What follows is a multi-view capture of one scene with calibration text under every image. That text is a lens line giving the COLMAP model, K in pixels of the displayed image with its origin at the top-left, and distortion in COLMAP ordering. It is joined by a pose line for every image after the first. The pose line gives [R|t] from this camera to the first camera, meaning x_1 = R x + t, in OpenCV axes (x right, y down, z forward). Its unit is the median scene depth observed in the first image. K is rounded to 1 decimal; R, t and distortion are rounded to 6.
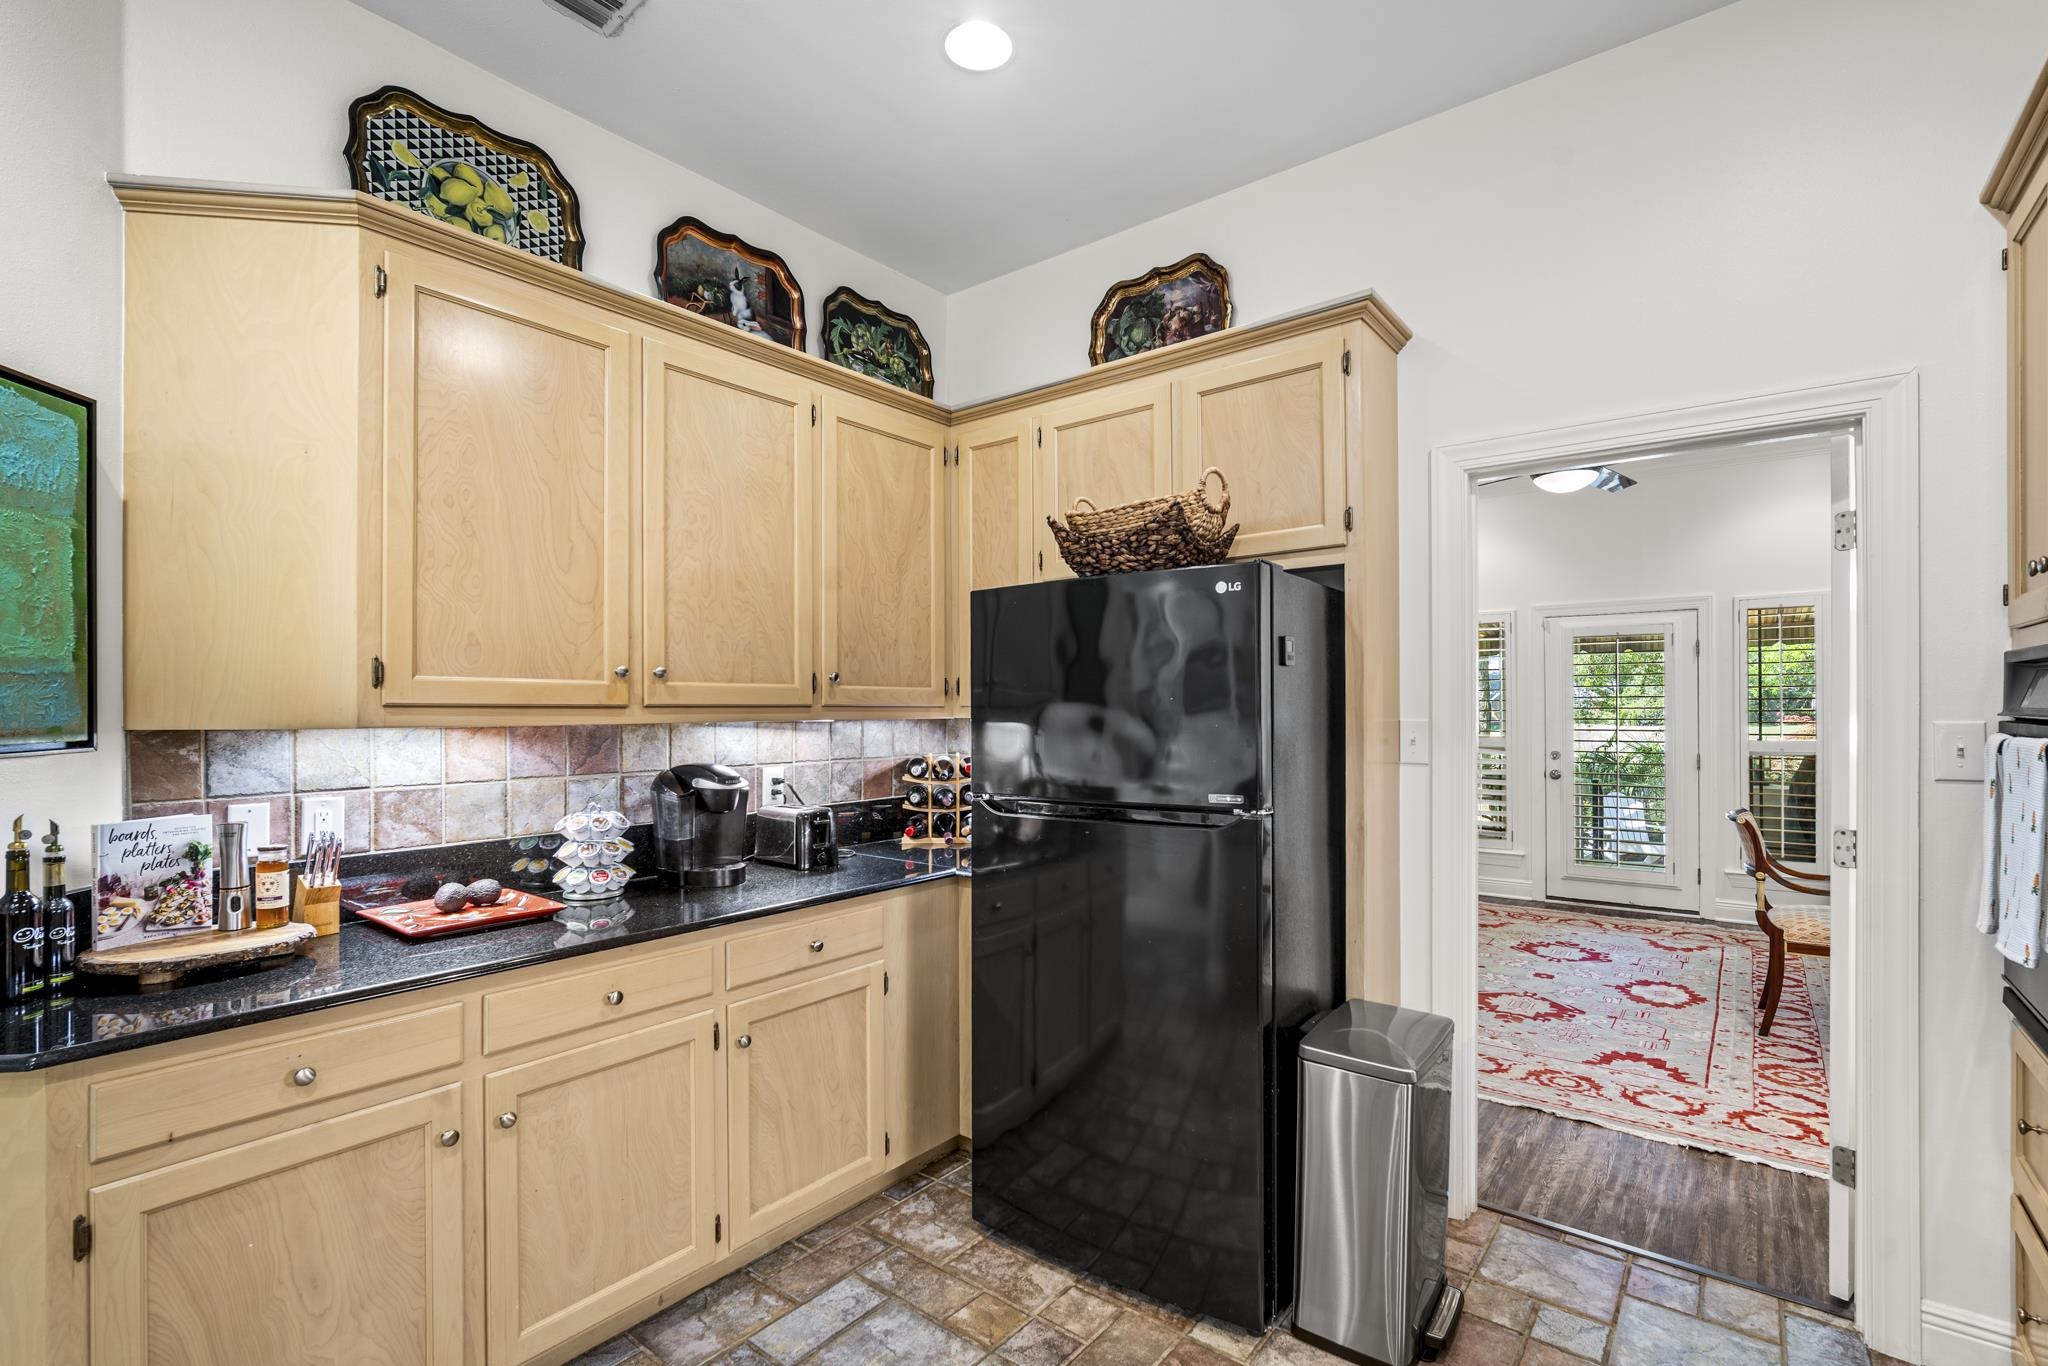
lens RADIAL K [[935.7, 0, 1025.5], [0, 935.7, 708.4], [0, 0, 1]] dist [-0.008569, 0.001784]
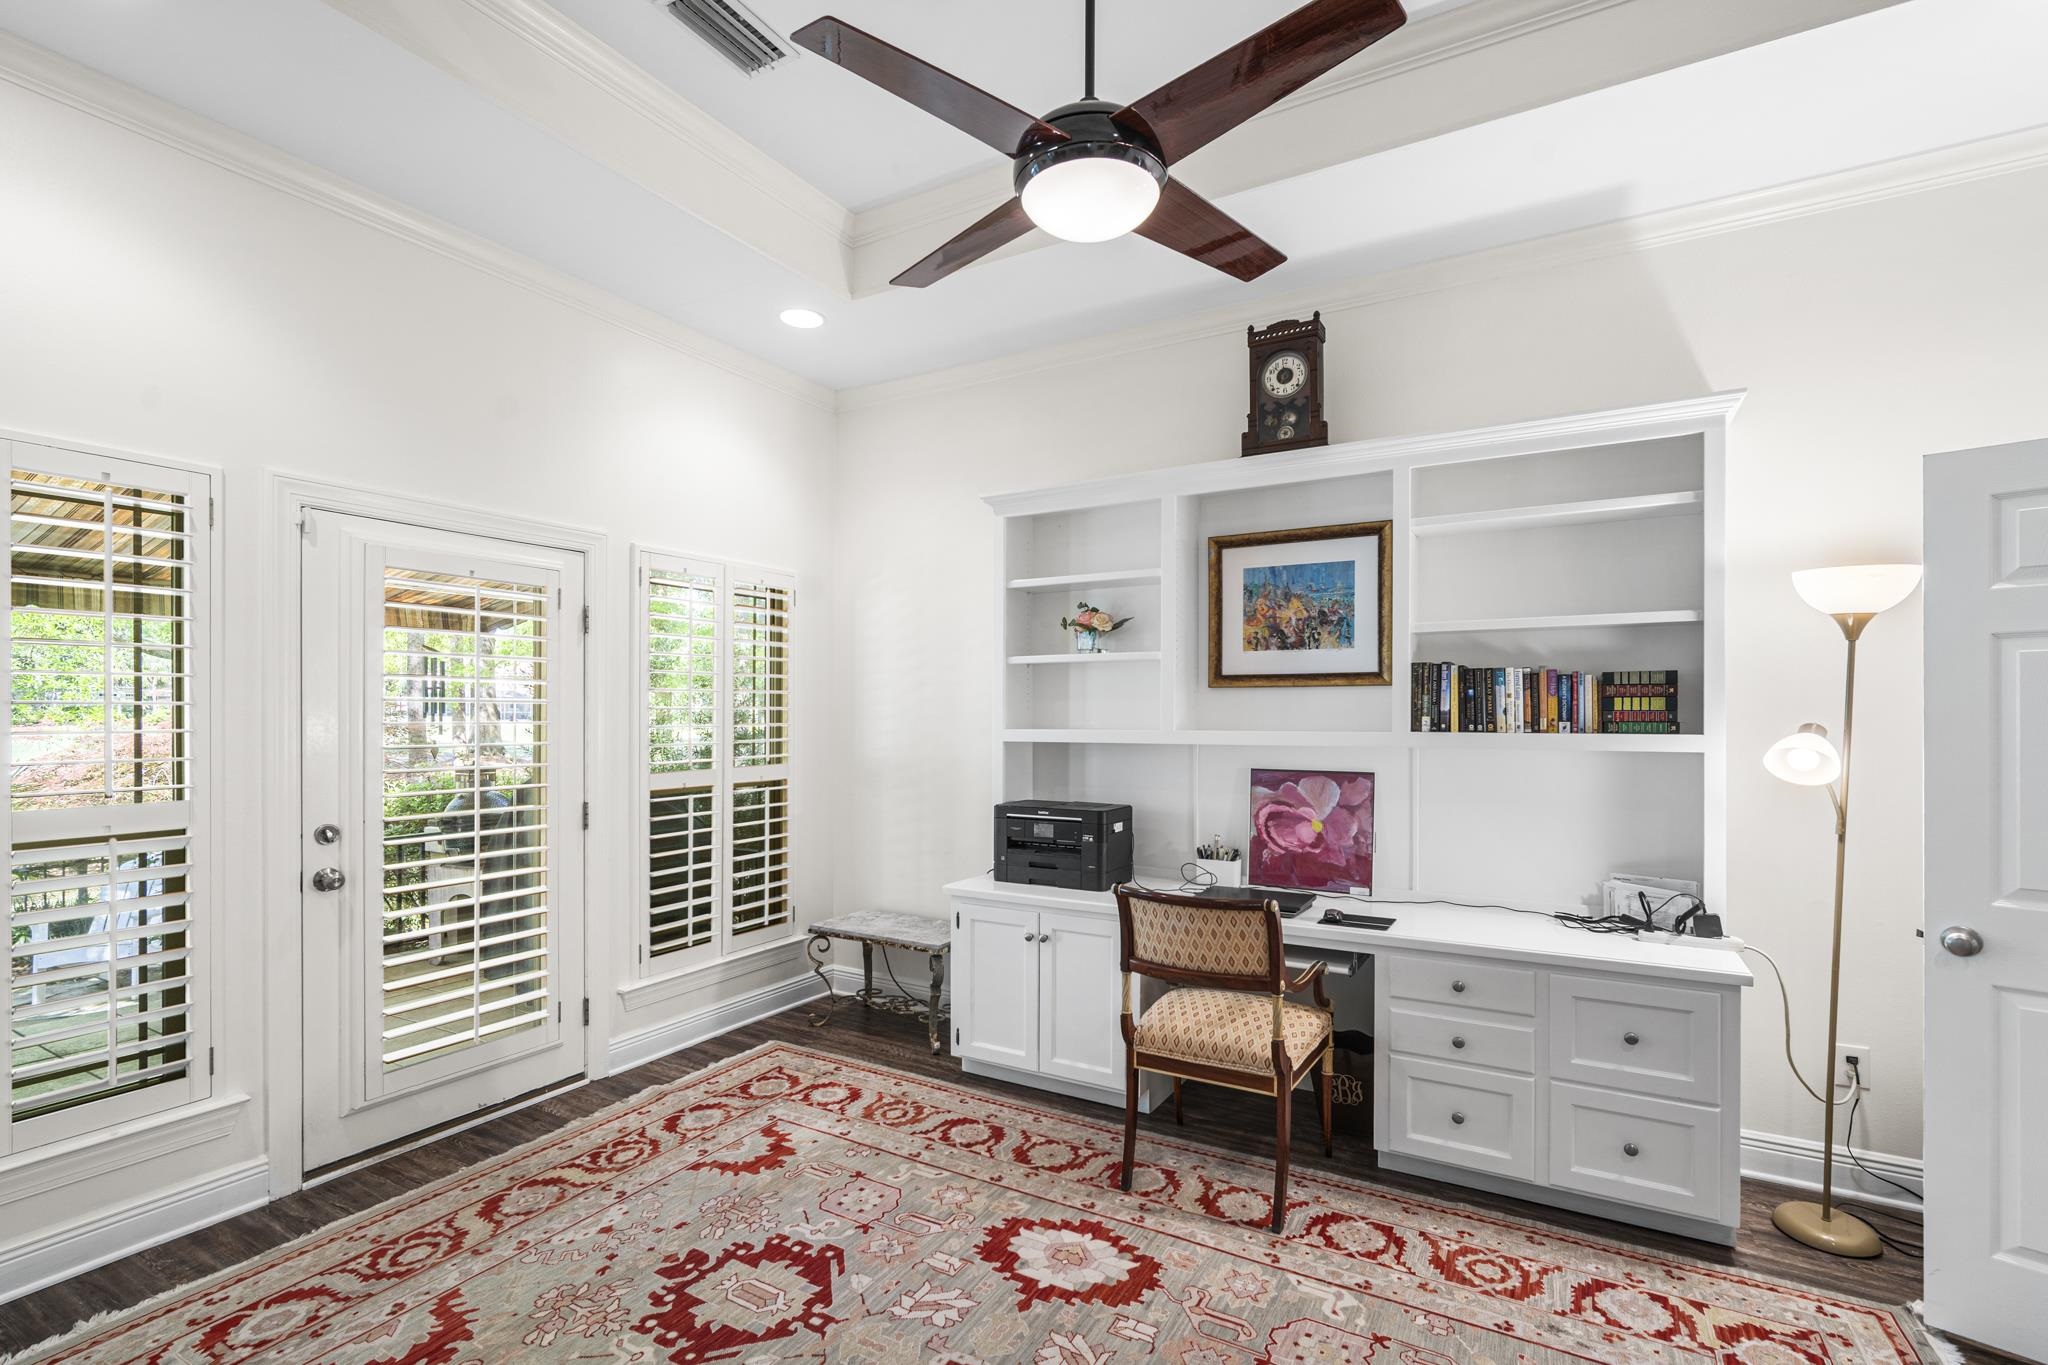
lens RADIAL K [[935.7, 0, 1018.6], [0, 935.7, 710.8], [0, 0, 1]] dist [-0.008569, 0.001784]
pose [[-0.136103, 0.003477, 0.990689, 0.134347], [0.001767, 0.999993, -0.003267, -0.005408], [-0.990693, 0.001306, -0.136109, 0.964169]]
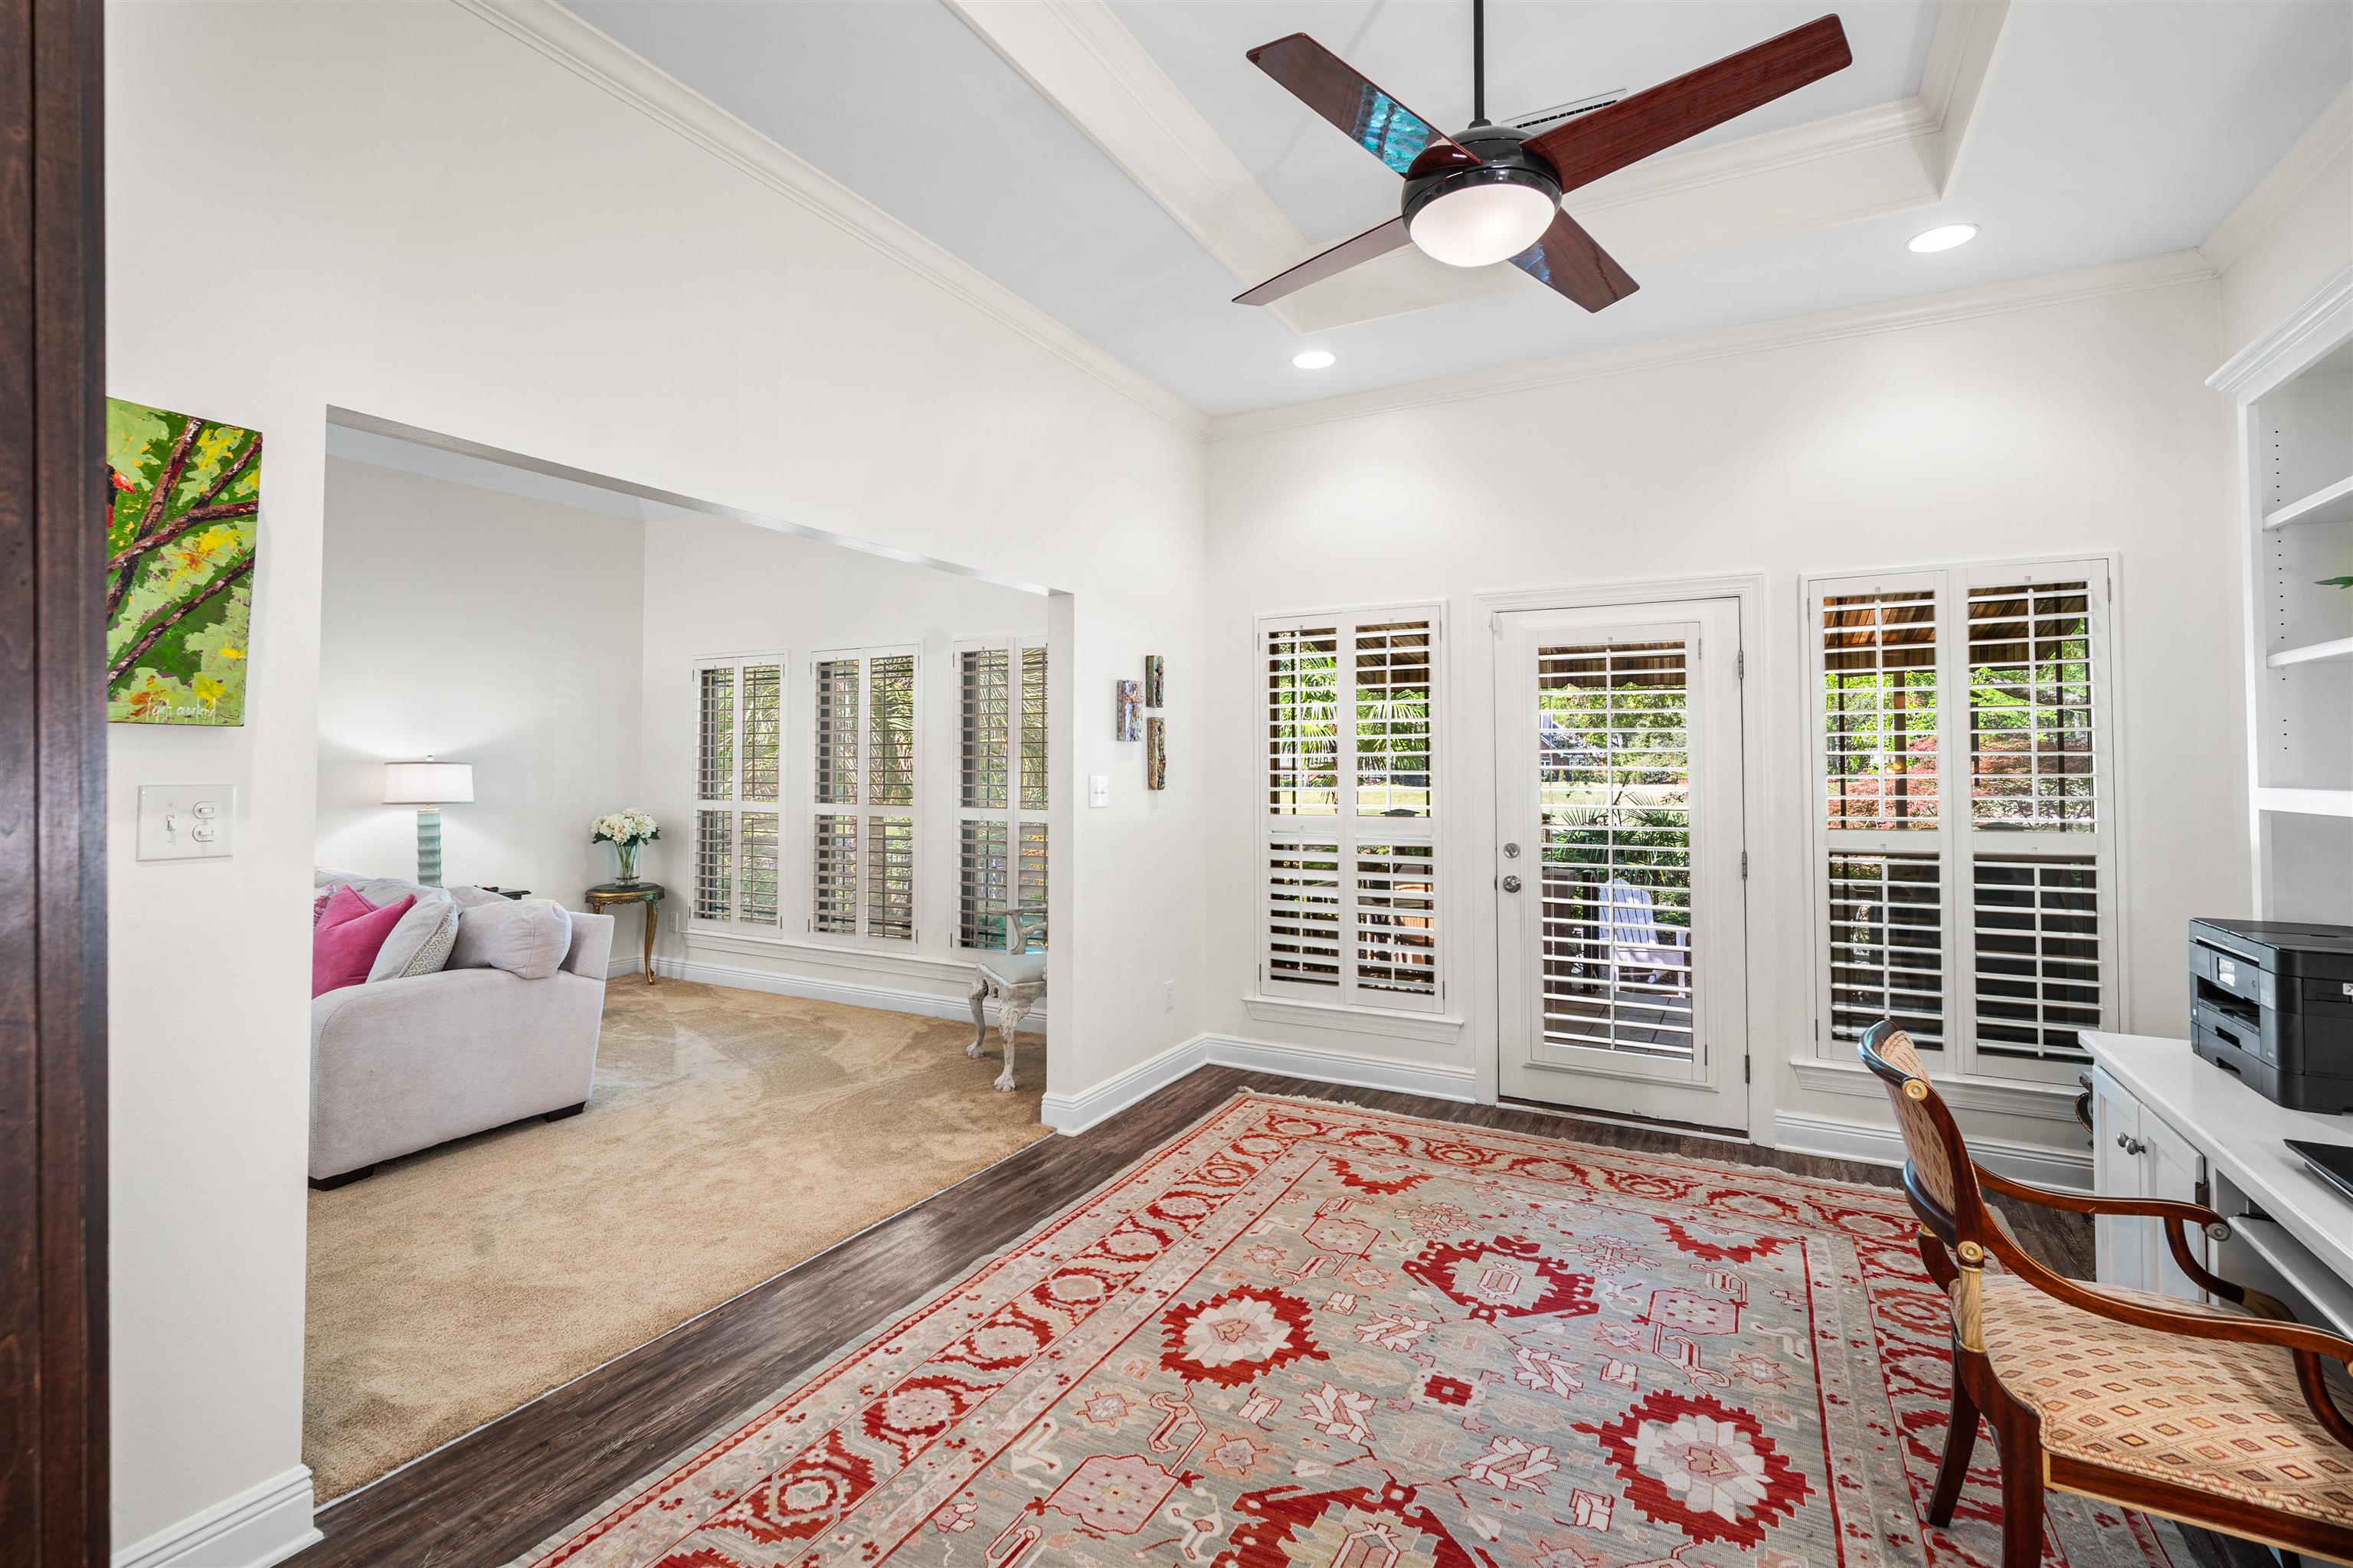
lens RADIAL K [[1075.1, 0, 1134.0], [0, 1075.1, 738.2], [0, 0, 1]] dist [-0.008569, 0.001784]
pose [[0.990513, 0.004808, 0.137332, 0.319300], [-0.001486, 0.999704, -0.024287, -0.003169], [-0.137408, 0.023853, 0.990227, 0.486515]]
